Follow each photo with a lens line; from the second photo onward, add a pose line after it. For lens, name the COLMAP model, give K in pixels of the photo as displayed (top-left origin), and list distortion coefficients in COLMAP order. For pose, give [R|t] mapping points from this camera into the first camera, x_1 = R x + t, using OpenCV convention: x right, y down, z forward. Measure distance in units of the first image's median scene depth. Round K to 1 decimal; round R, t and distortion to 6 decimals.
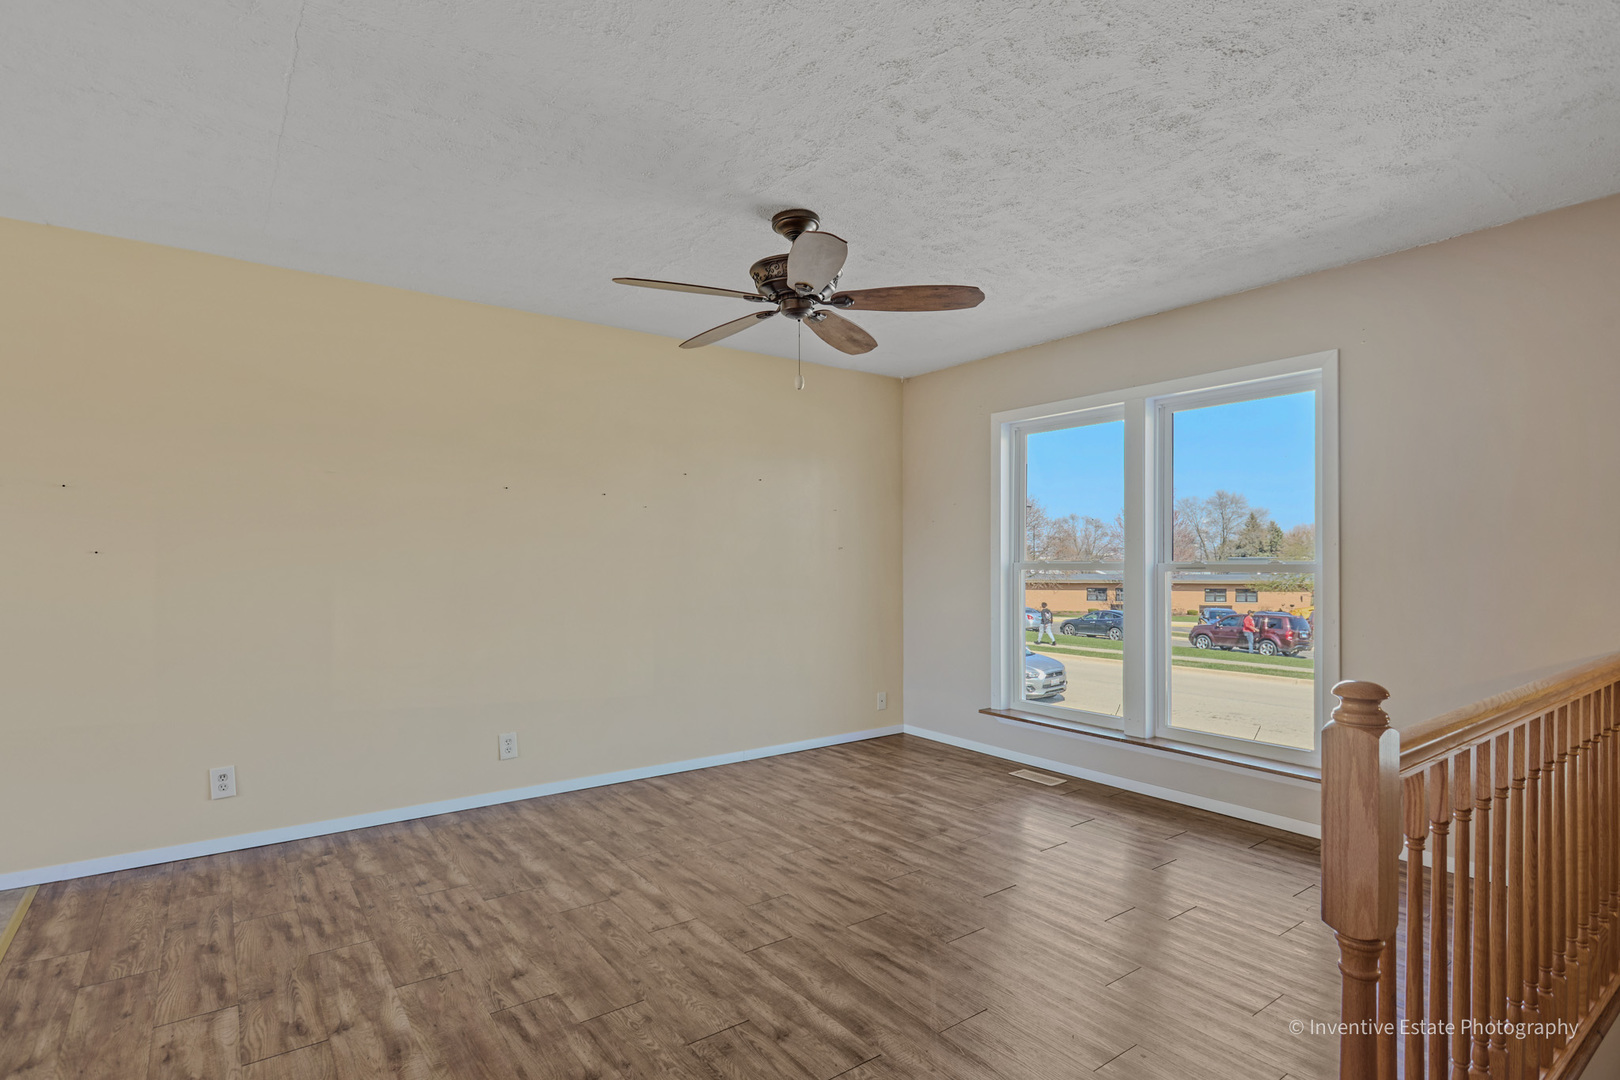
lens RADIAL K [[812.8, 0, 805.6], [0, 812.8, 566.6], [0, 0, 1]] dist [-0.001324, 0.040741]
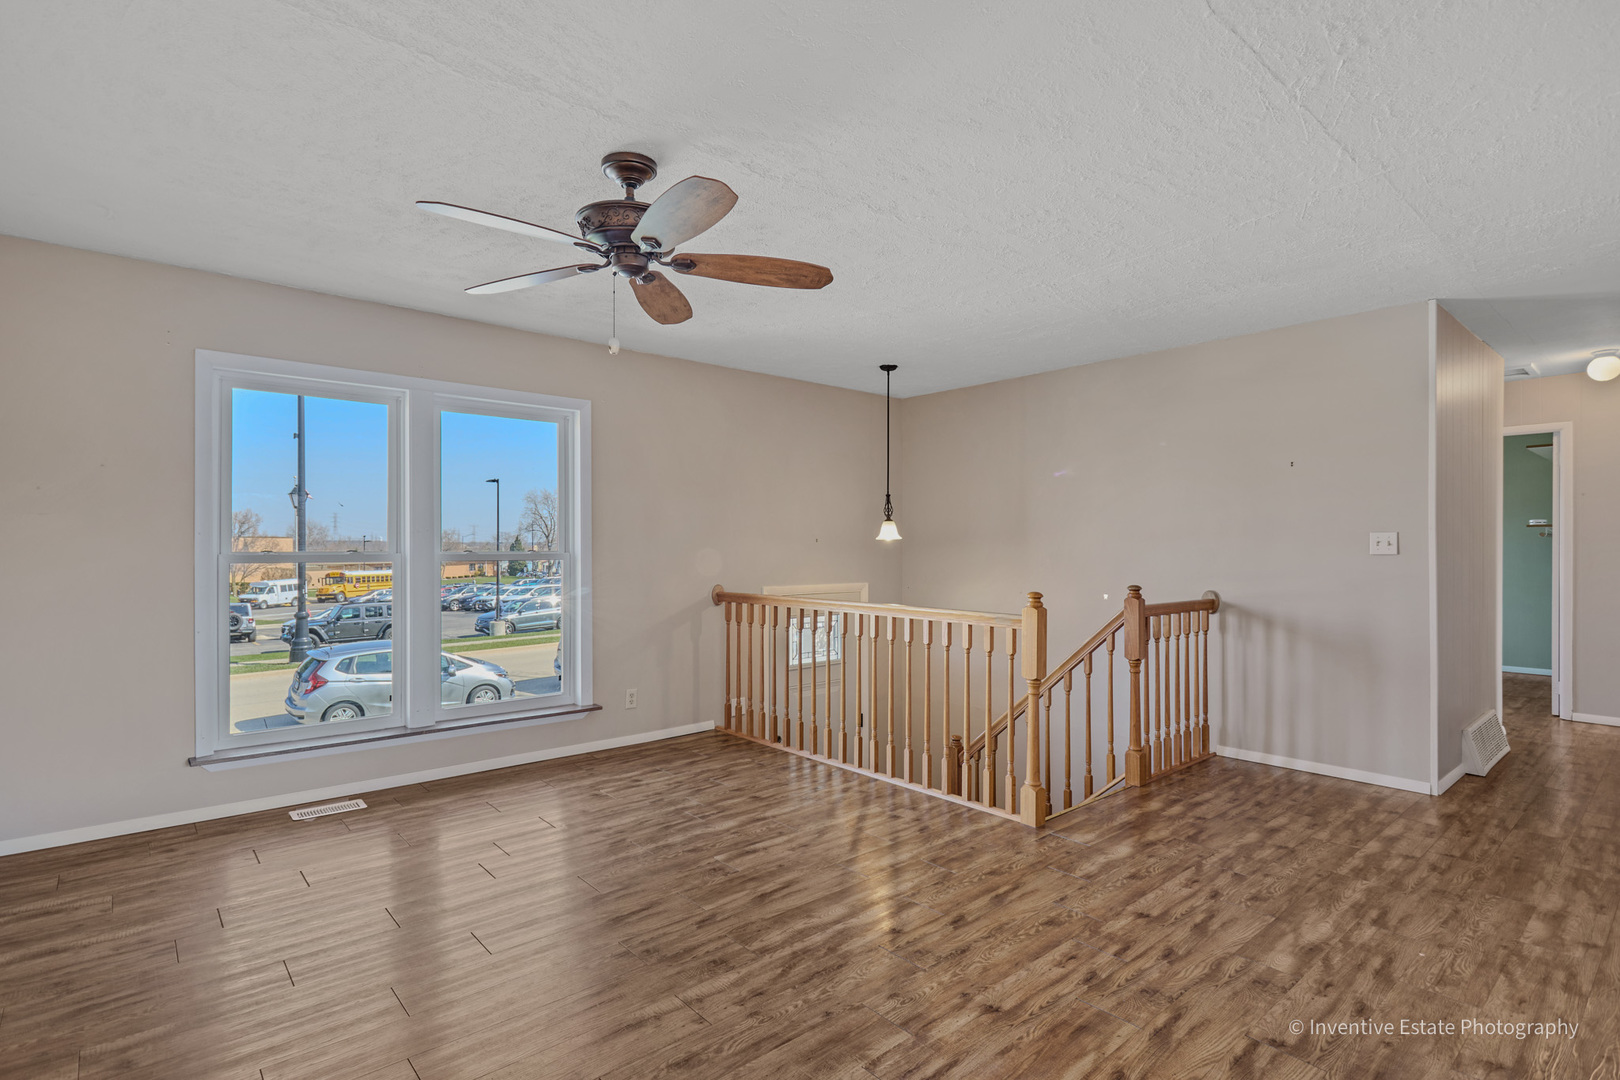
lens RADIAL K [[784.7, 0, 810.0], [0, 784.7, 540.0], [0, 0, 1]] dist [0.016734, -0.000160]
pose [[-0.091645, 0.018471, 0.995620, -0.880122], [0.005299, 0.999823, -0.018061, -0.000755], [-0.995778, 0.003620, -0.091726, 0.888963]]
